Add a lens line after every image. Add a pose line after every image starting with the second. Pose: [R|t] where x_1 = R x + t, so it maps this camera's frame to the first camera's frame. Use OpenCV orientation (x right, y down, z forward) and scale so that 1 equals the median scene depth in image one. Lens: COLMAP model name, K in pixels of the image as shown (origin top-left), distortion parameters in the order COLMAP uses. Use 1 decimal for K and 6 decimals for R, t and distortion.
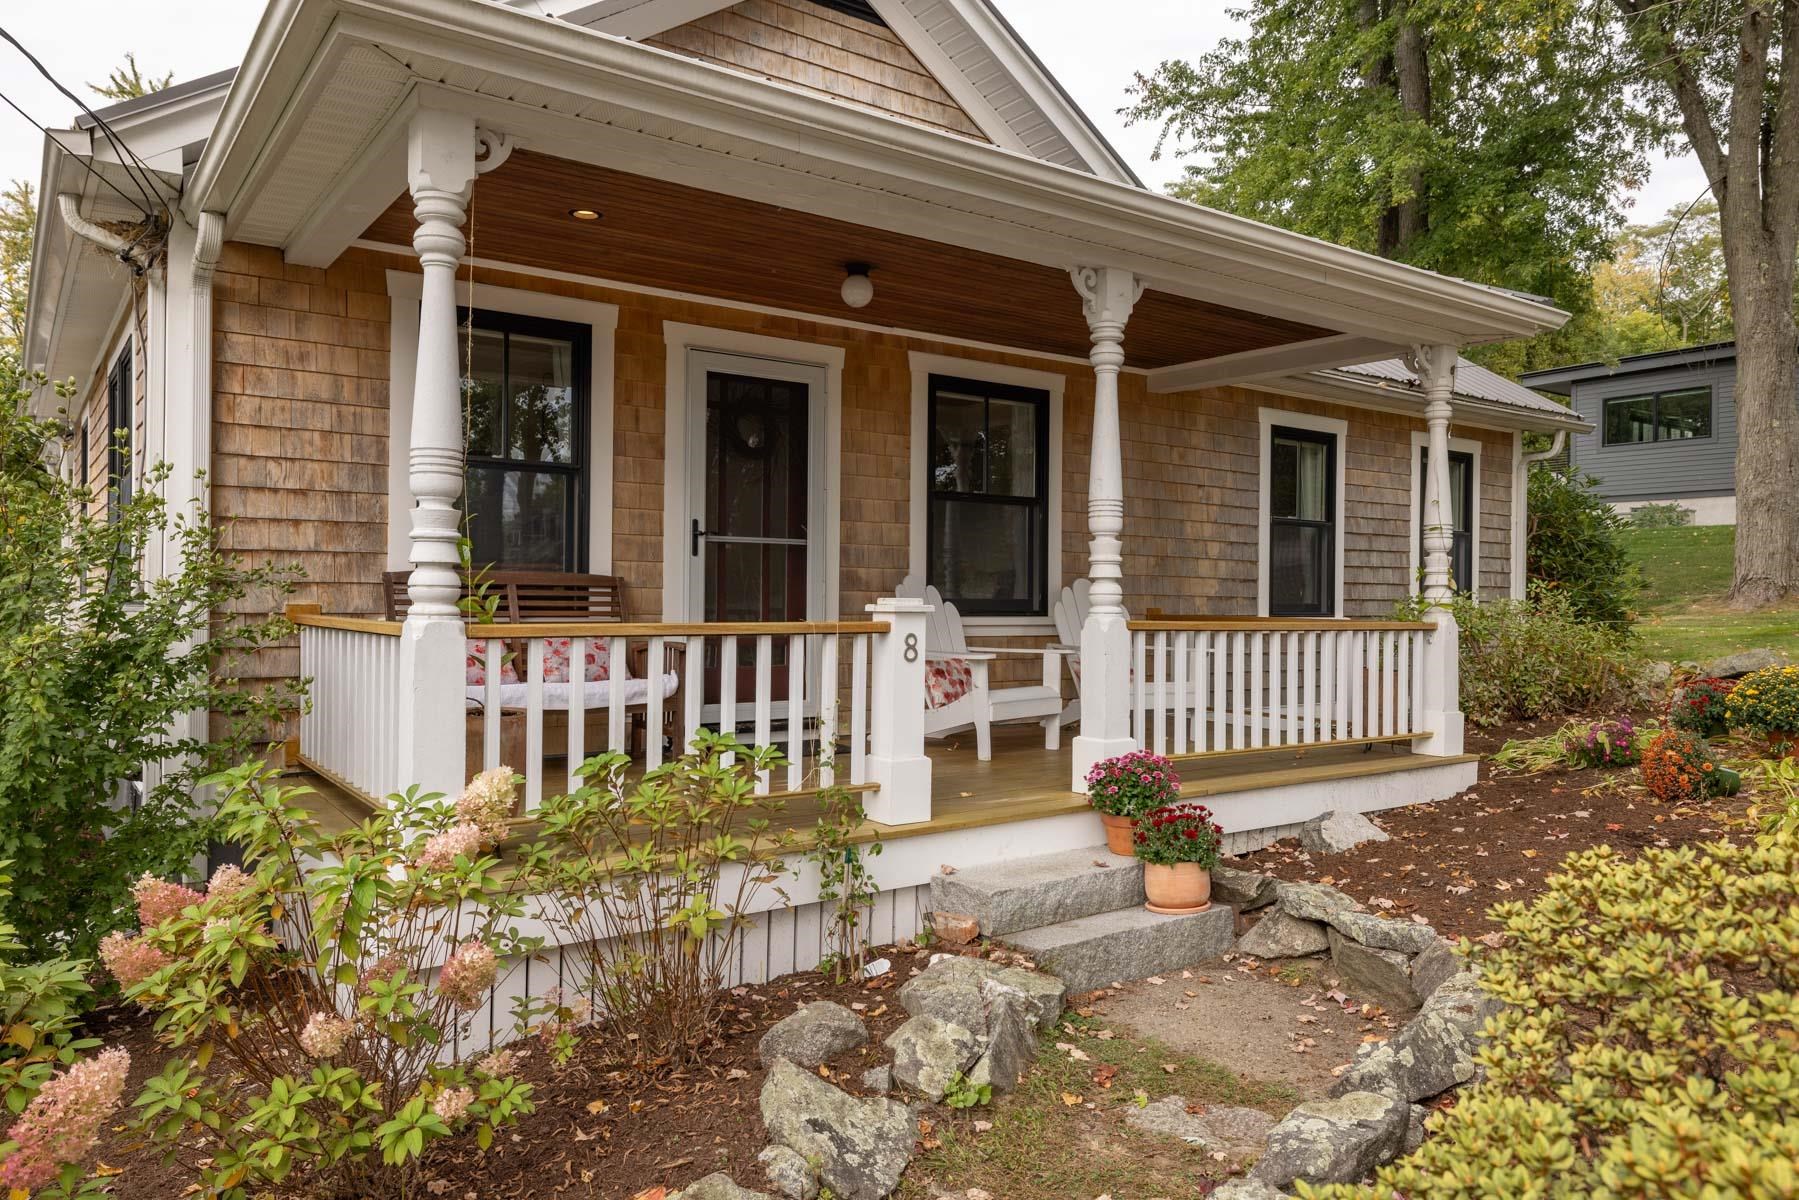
lens RADIAL K [[1231.7, 0, 902.3], [0, 1231.7, 588.1], [0, 0, 1]] dist [0.009023, 0.002891]
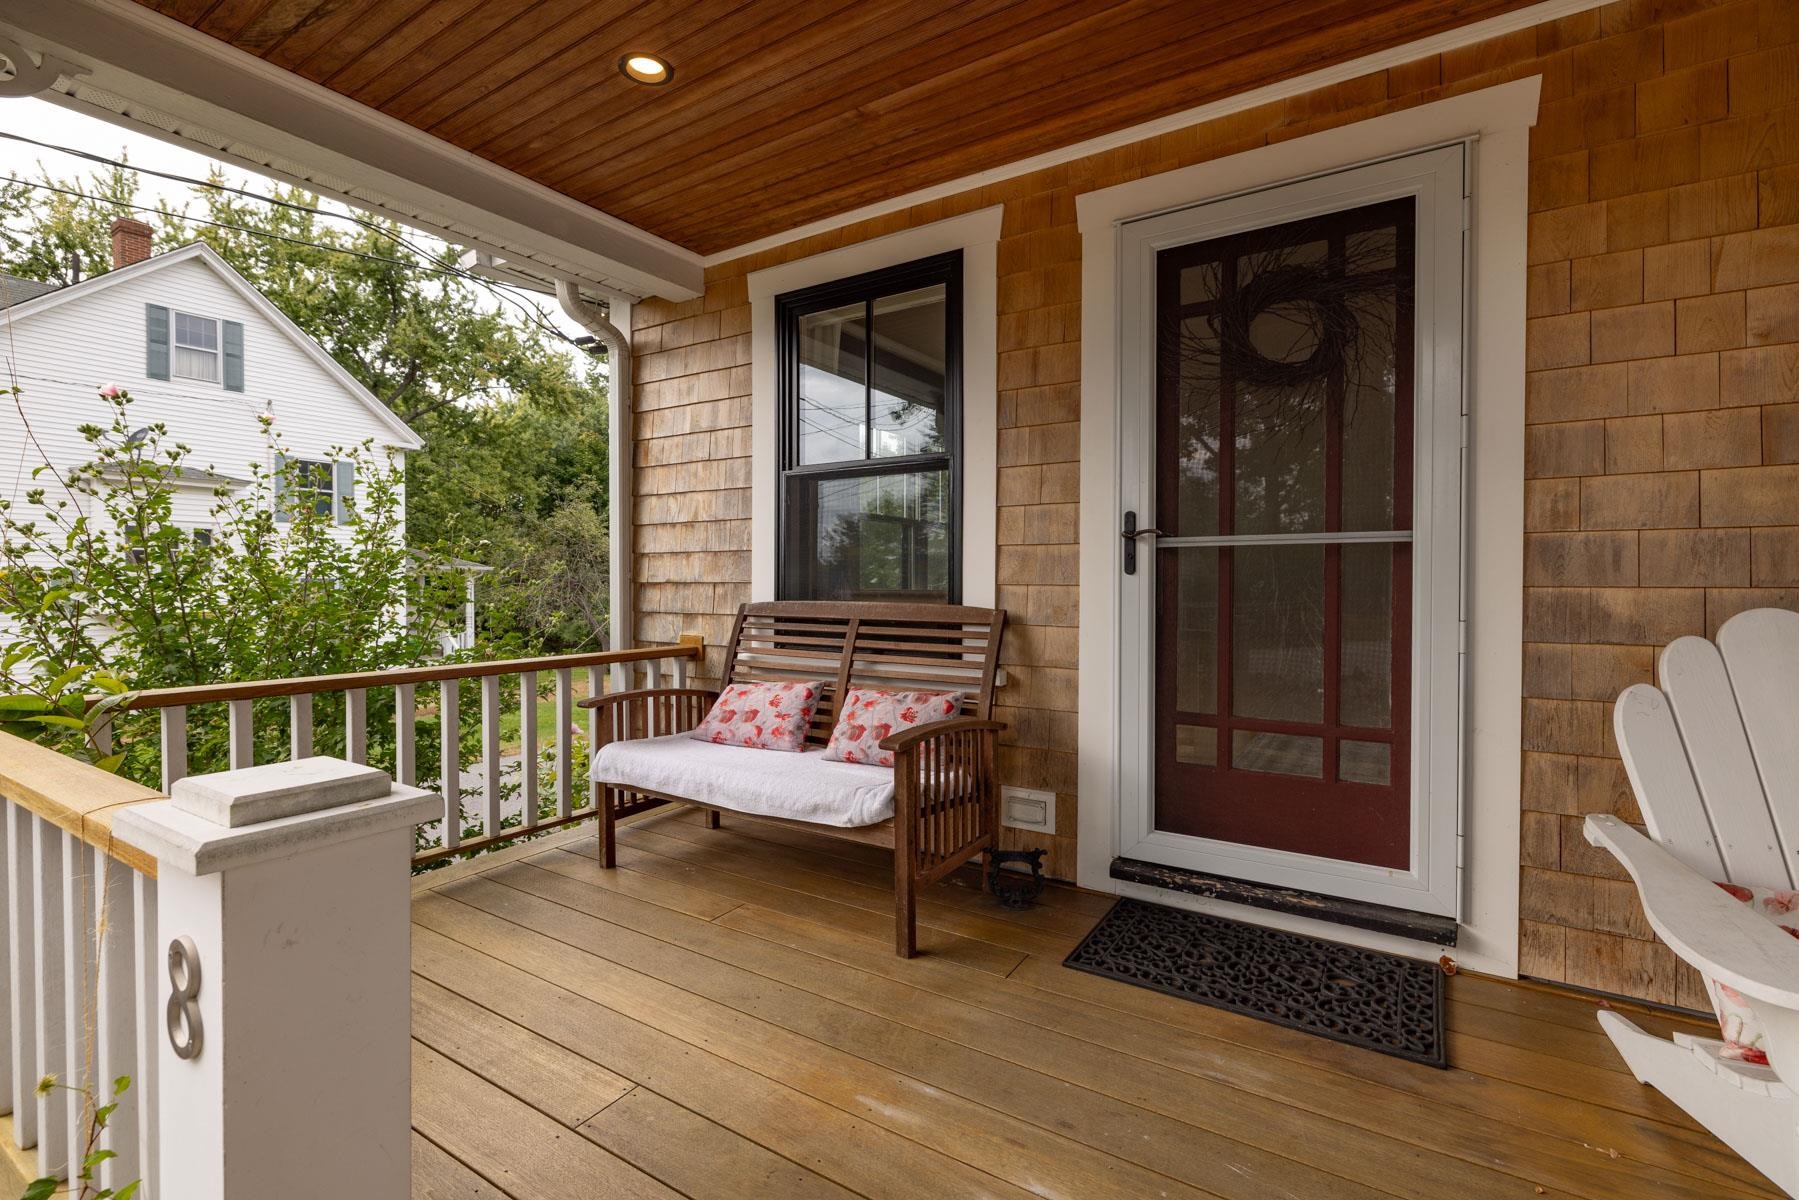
lens RADIAL K [[779.1, 0, 835.0], [0, 779.1, 590.7], [0, 0, 1]] dist [0.002553, 0.000321]
pose [[0.364832, 0.003573, -0.931066, 0.132681], [0.011431, 0.999900, 0.008316, -0.023748], [0.931003, -0.013677, 0.364755, 0.762153]]
